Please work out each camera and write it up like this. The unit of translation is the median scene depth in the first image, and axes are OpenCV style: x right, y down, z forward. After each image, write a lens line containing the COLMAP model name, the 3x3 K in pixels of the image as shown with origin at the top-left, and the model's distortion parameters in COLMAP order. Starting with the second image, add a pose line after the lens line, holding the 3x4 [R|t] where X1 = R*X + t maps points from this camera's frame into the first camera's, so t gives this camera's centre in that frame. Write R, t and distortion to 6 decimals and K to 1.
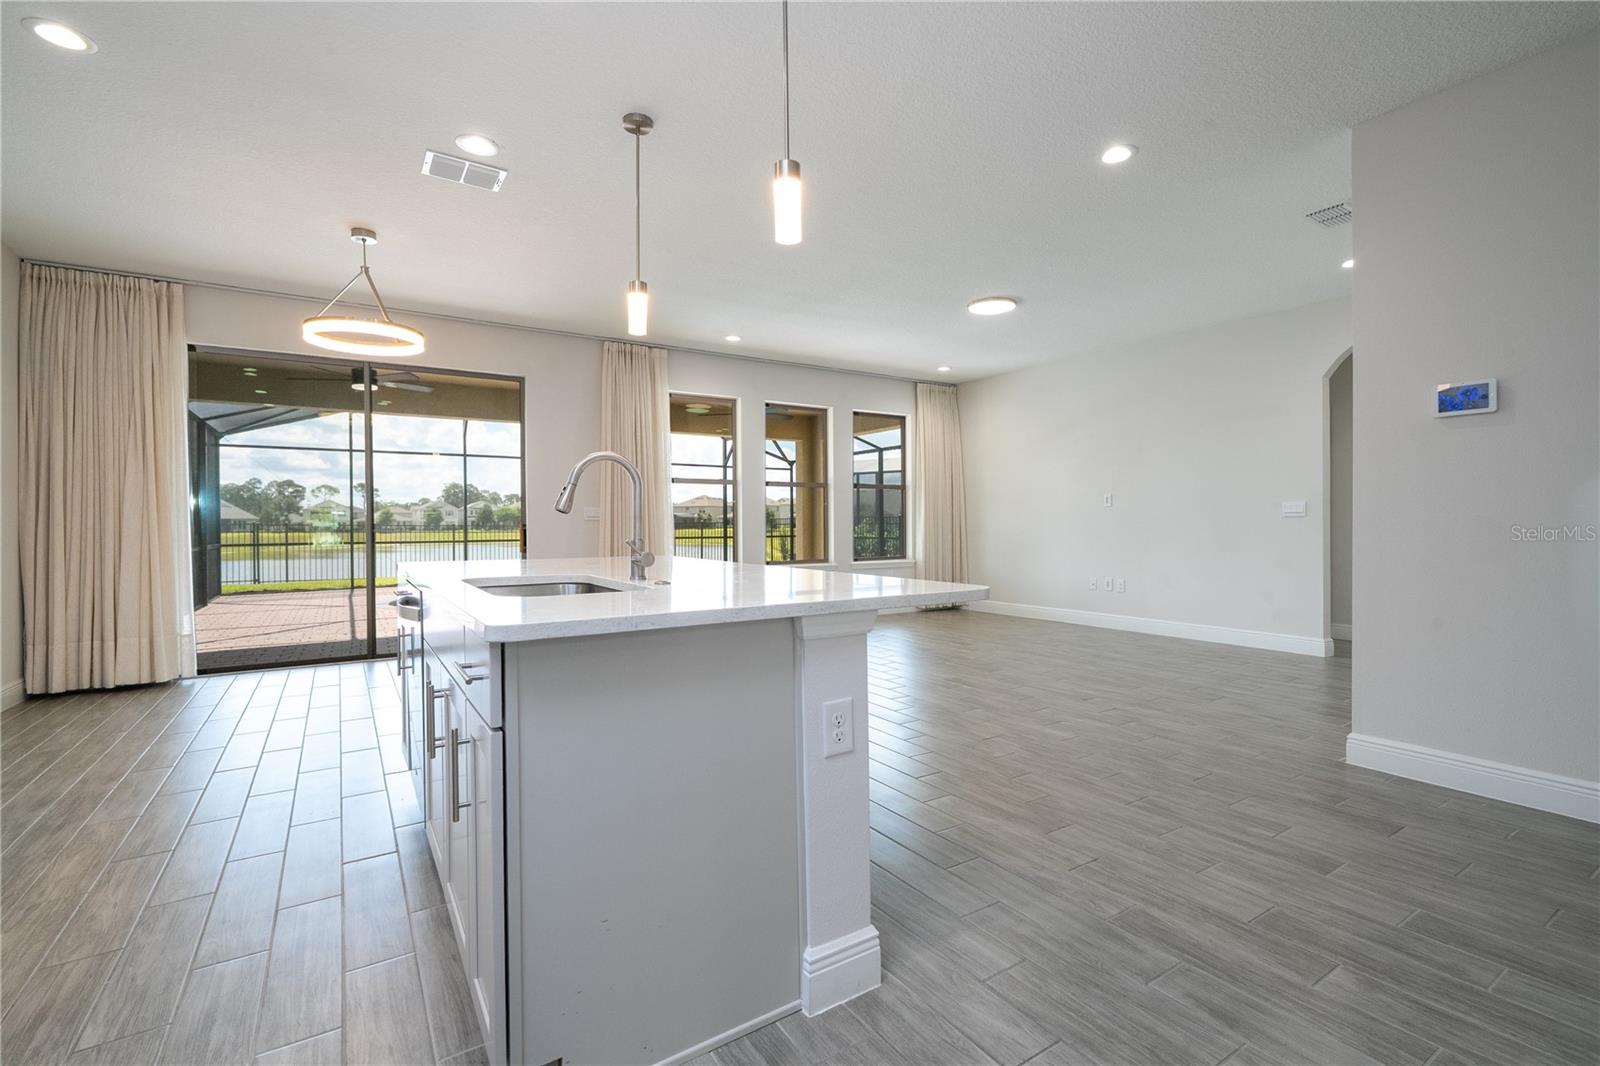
lens RADIAL K [[720.2, 0, 808.2], [0, 720.2, 528.2], [0, 0, 1]] dist [-0.004435, 0.002581]
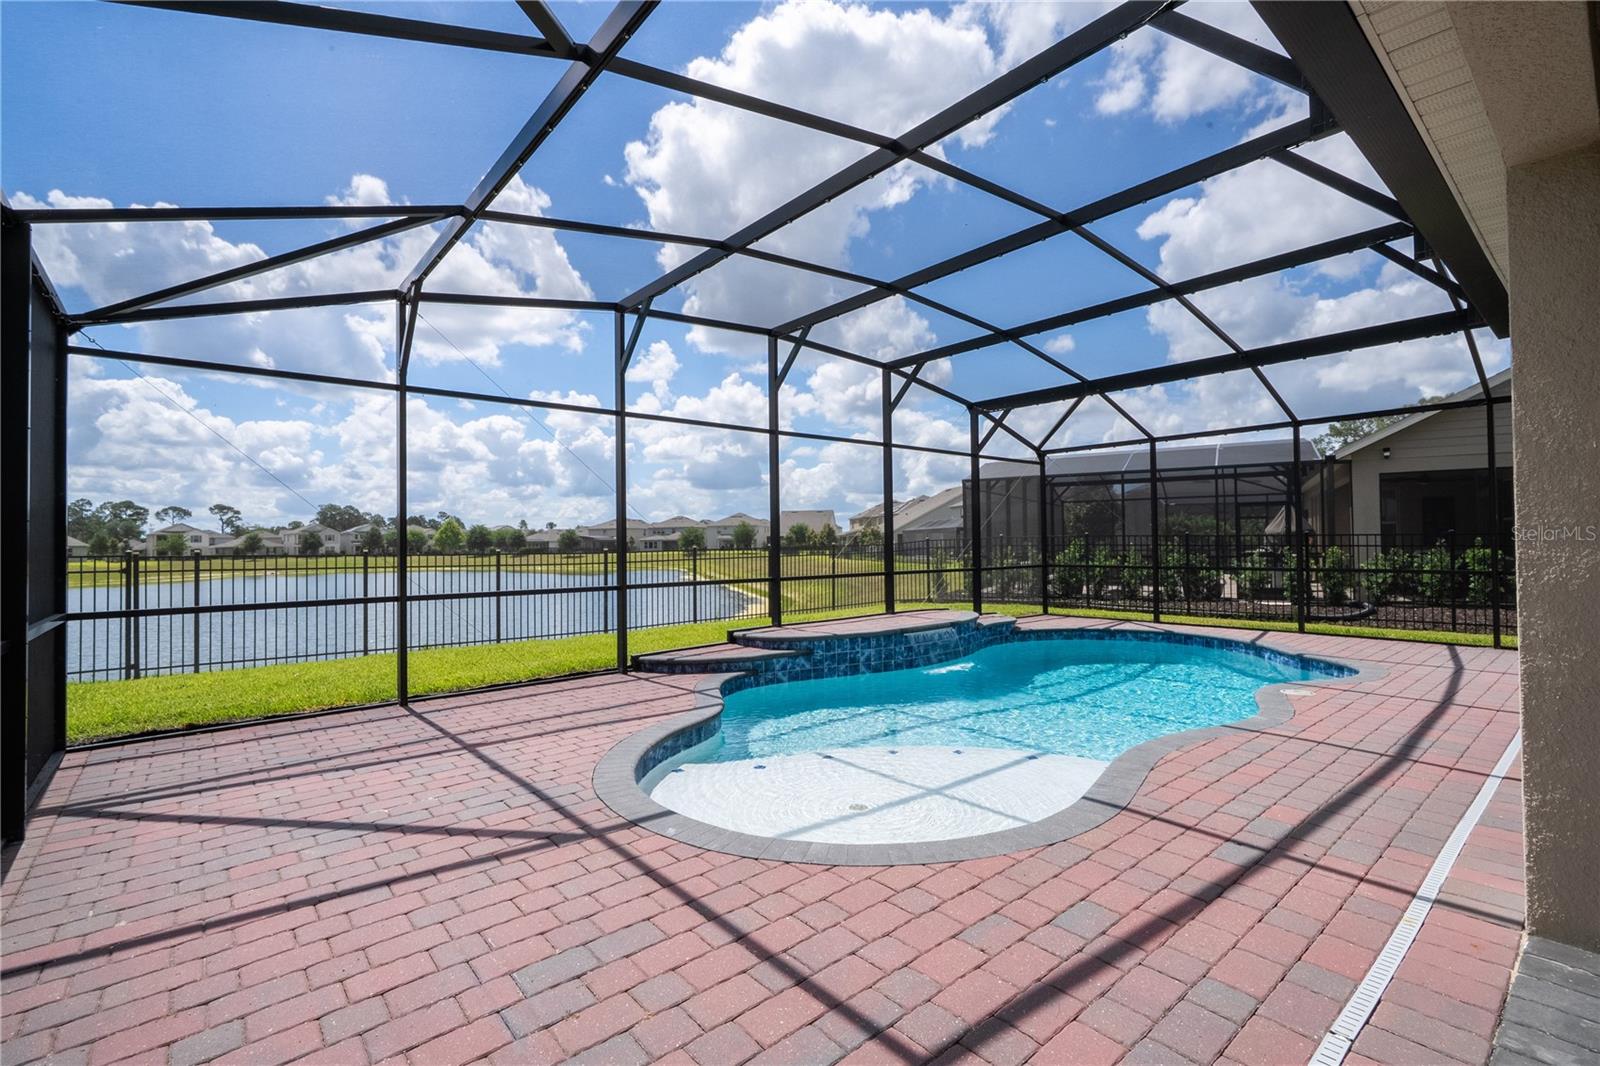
lens RADIAL K [[720.2, 0, 807.0], [0, 720.2, 534.5], [0, 0, 1]] dist [-0.004435, 0.002581]
pose [[0.990883, -0.006288, 0.134578, -0.372881], [0.009268, 0.999725, -0.021529, -0.006257], [-0.134406, 0.022580, 0.990669, 0.441954]]
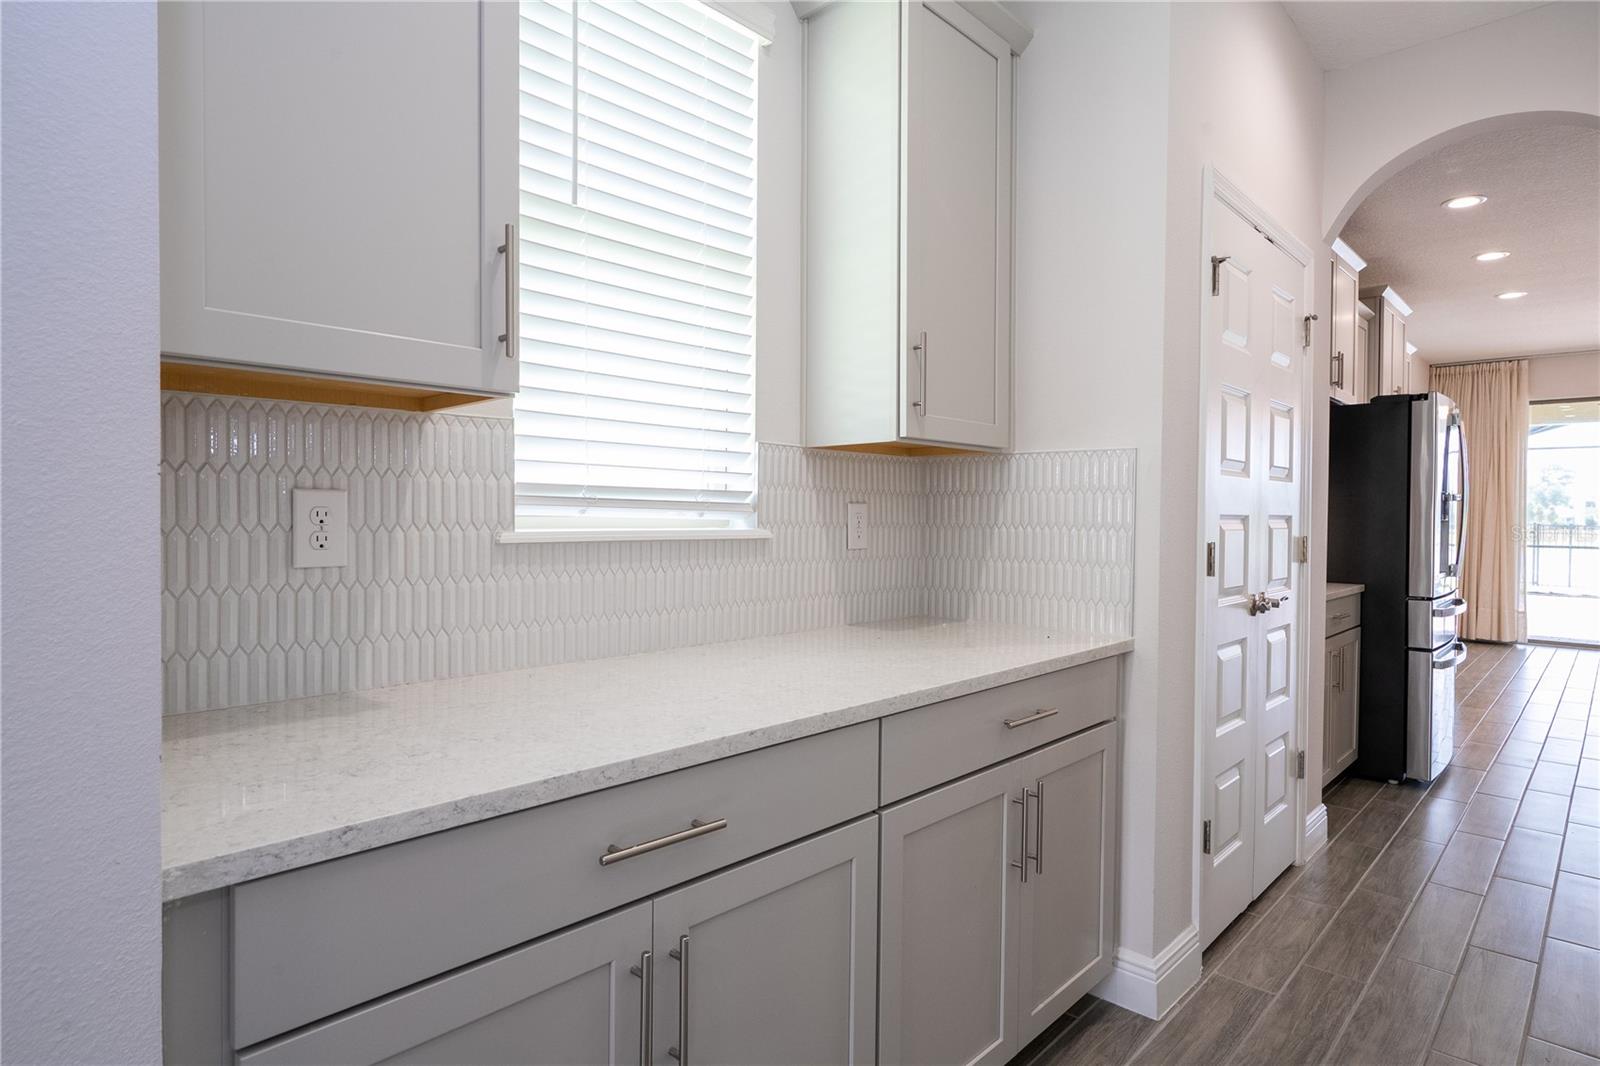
lens RADIAL K [[878.4, 0, 799.1], [0, 878.4, 525.1], [0, 0, 1]] dist [0.000857, 0.000183]
pose [[0.235832, 0.017398, -0.971638, 0.220587], [-0.014920, 0.999787, 0.014281, -0.010270], [0.971679, 0.011129, 0.236041, -0.372289]]
